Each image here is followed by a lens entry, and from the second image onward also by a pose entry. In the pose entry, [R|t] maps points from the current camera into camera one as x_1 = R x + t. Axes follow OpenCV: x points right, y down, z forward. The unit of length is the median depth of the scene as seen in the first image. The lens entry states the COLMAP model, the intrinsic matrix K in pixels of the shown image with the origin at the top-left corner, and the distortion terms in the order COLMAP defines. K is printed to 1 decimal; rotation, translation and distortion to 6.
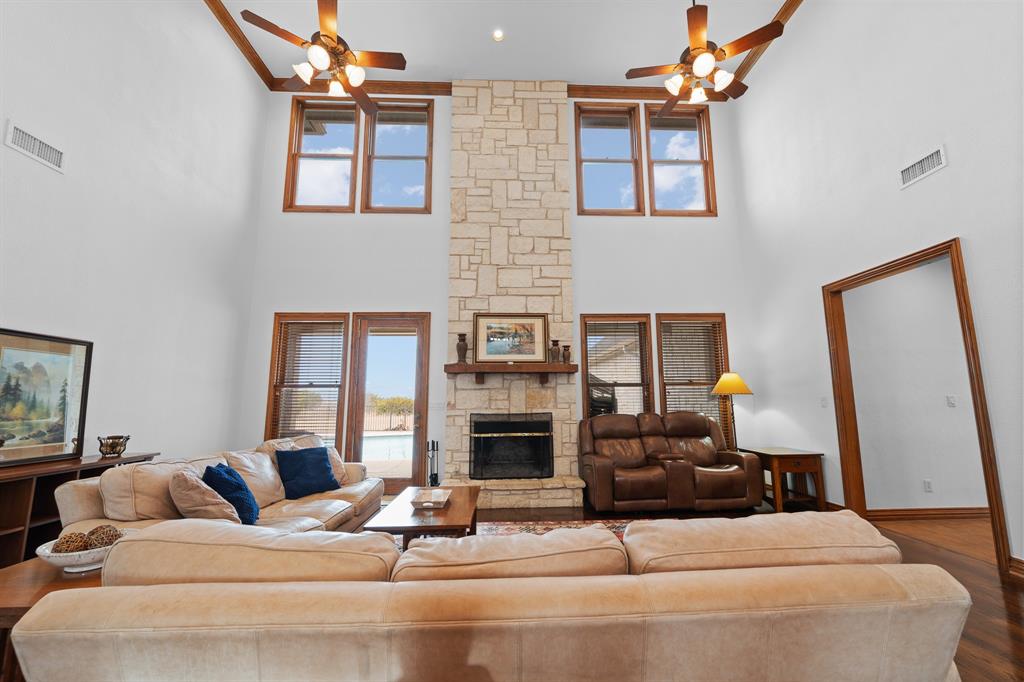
lens RADIAL K [[414.0, 0, 518.2], [0, 414.0, 342.9], [0, 0, 1]] dist [0.000345, 0.000021]
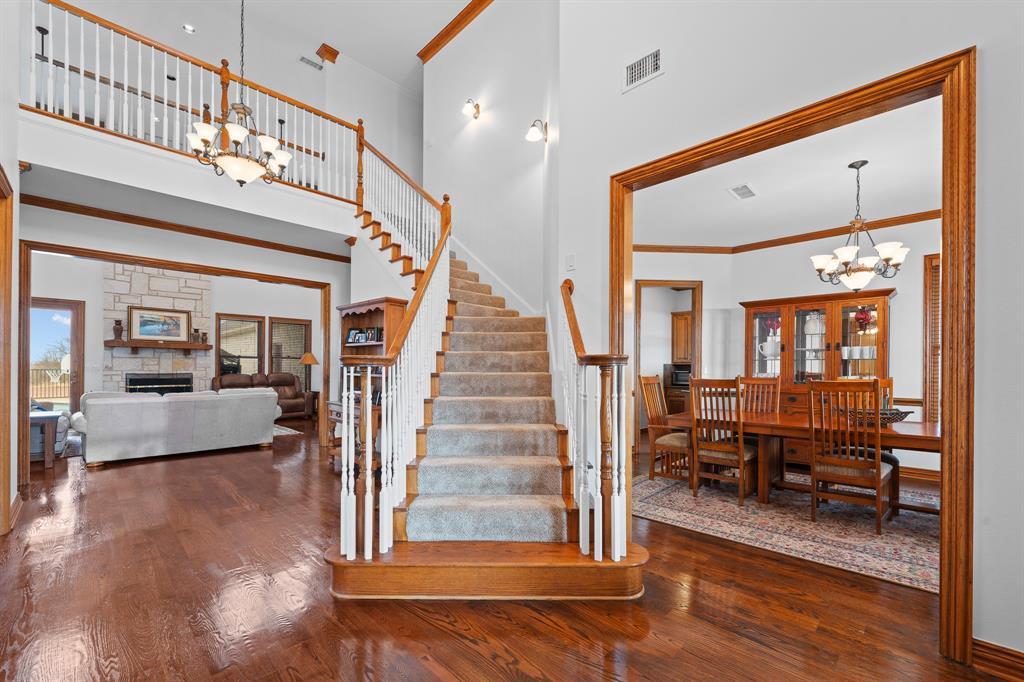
lens RADIAL K [[424.0, 0, 511.5], [0, 424.0, 369.8], [0, 0, 1]] dist [-0.000197, -0.000061]
pose [[0.728626, 0.010201, 0.684836, -0.146065], [-0.110020, 0.988648, 0.102329, -0.153913], [-0.676017, -0.149905, 0.721477, -1.053764]]
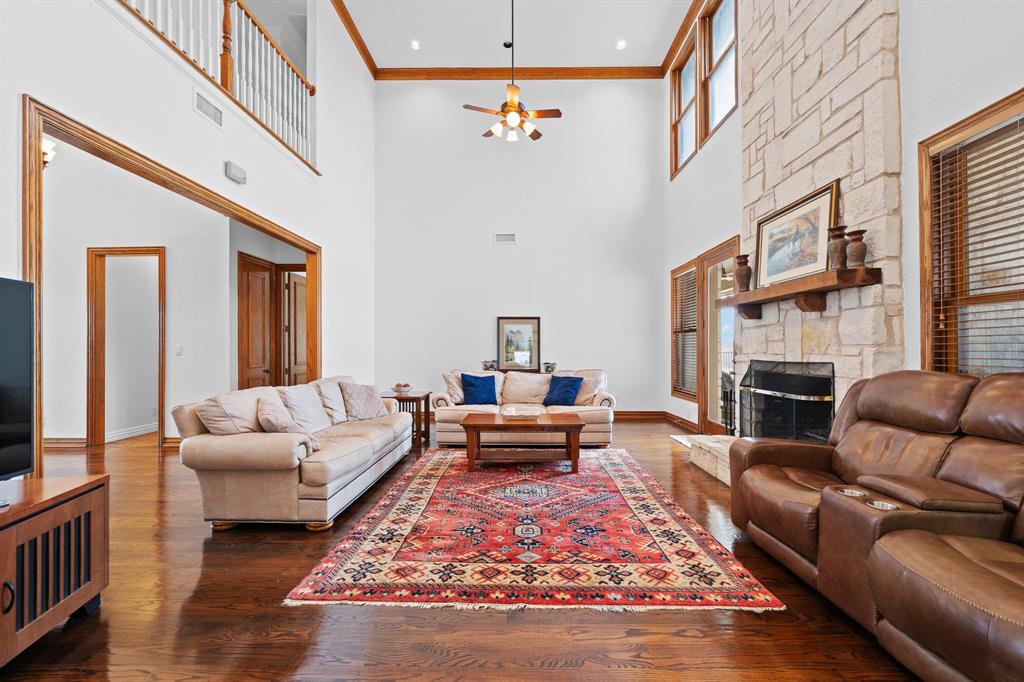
lens RADIAL K [[419.0, 0, 513.0], [0, 419.0, 348.5], [0, 0, 1]] dist [-0.000951, -0.000196]
pose [[-0.065443, 0.003894, -0.997849, 0.653252], [0.143360, 0.989655, -0.005540, 0.090251], [0.987505, -0.143414, -0.065324, 0.608398]]
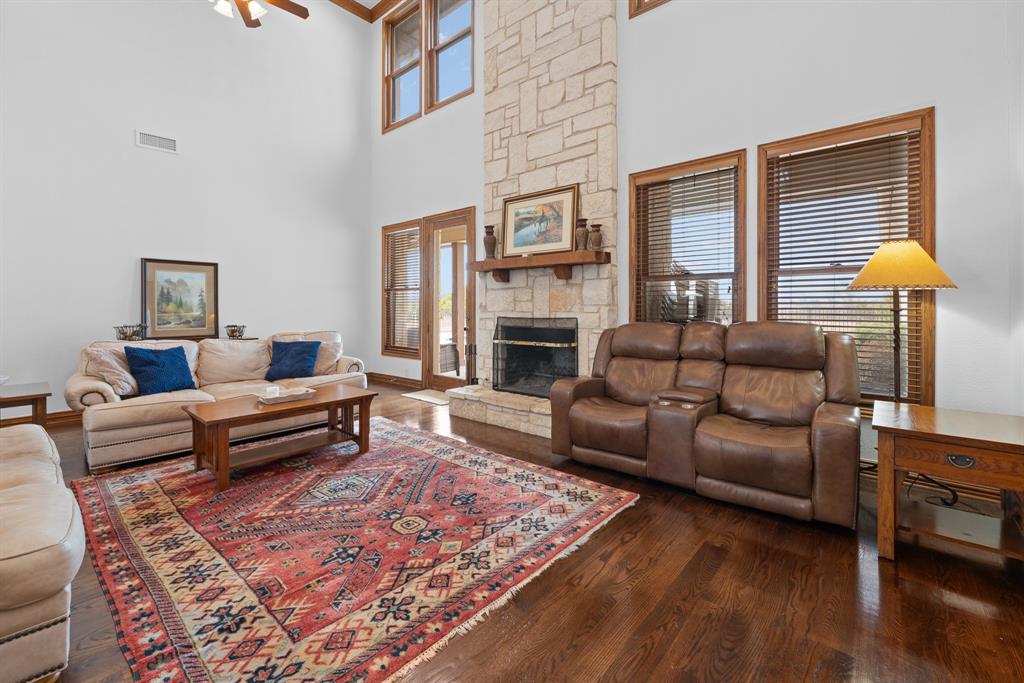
lens RADIAL K [[435.6, 0, 522.5], [0, 435.6, 306.4], [0, 0, 1]] dist [-0.001179, -0.000323]
pose [[0.730513, 0.005507, -0.682877, 0.537105], [0.092739, 0.989904, 0.107191, 0.053457], [0.676573, -0.141633, 0.722627, 0.361303]]
